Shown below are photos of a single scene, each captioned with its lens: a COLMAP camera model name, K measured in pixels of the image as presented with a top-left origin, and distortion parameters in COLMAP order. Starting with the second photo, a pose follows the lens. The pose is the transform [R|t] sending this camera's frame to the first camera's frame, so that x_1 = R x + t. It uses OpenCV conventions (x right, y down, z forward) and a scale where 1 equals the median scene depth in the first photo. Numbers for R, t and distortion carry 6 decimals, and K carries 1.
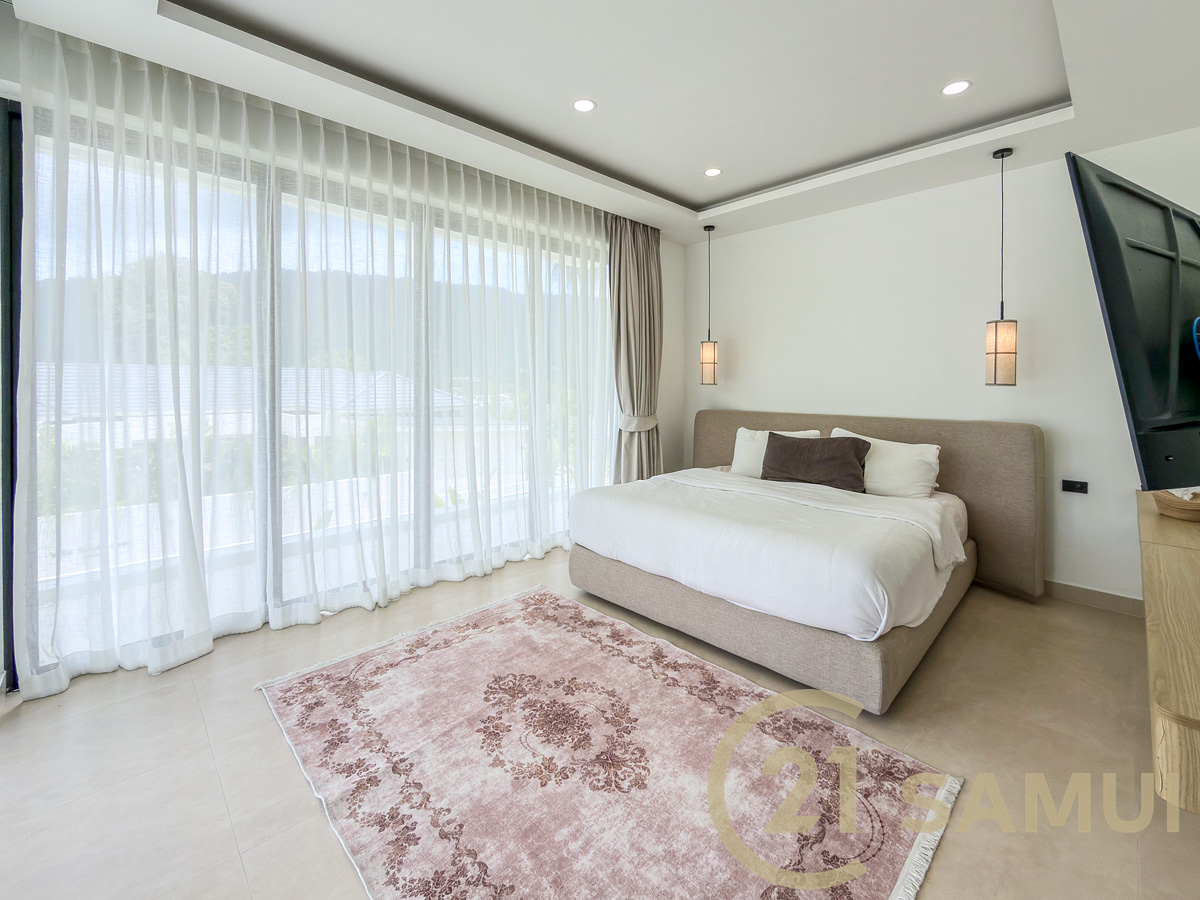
lens RADIAL K [[492.3, 0, 593.2], [0, 492.3, 449.0], [0, 0, 1]] dist [0.000131, 0.000104]
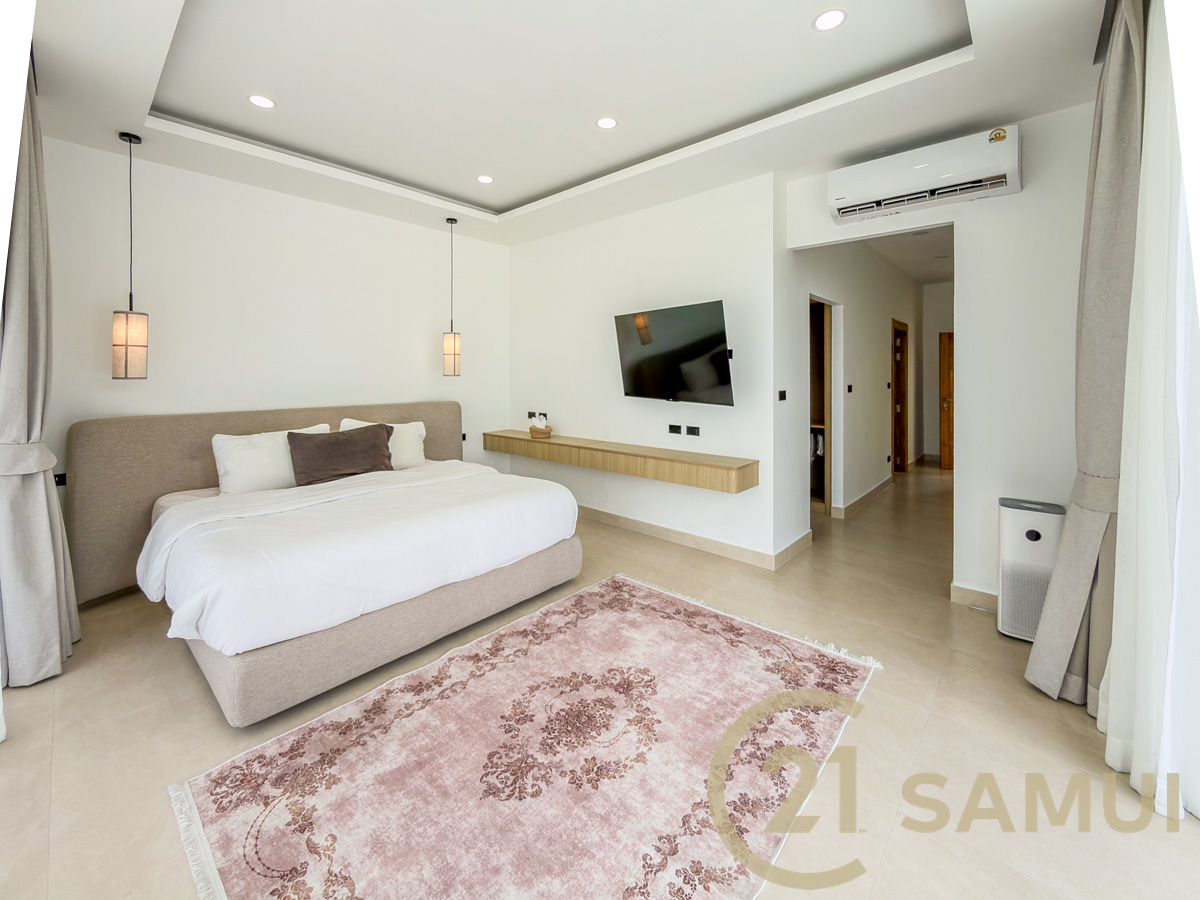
lens RADIAL K [[492.3, 0, 595.0], [0, 492.3, 445.1], [0, 0, 1]] dist [0.000131, 0.000104]
pose [[-0.069878, -0.143114, 0.987236, -0.907153], [0.137808, 0.978782, 0.151642, -0.118763], [-0.987991, 0.146645, -0.048673, 0.883482]]
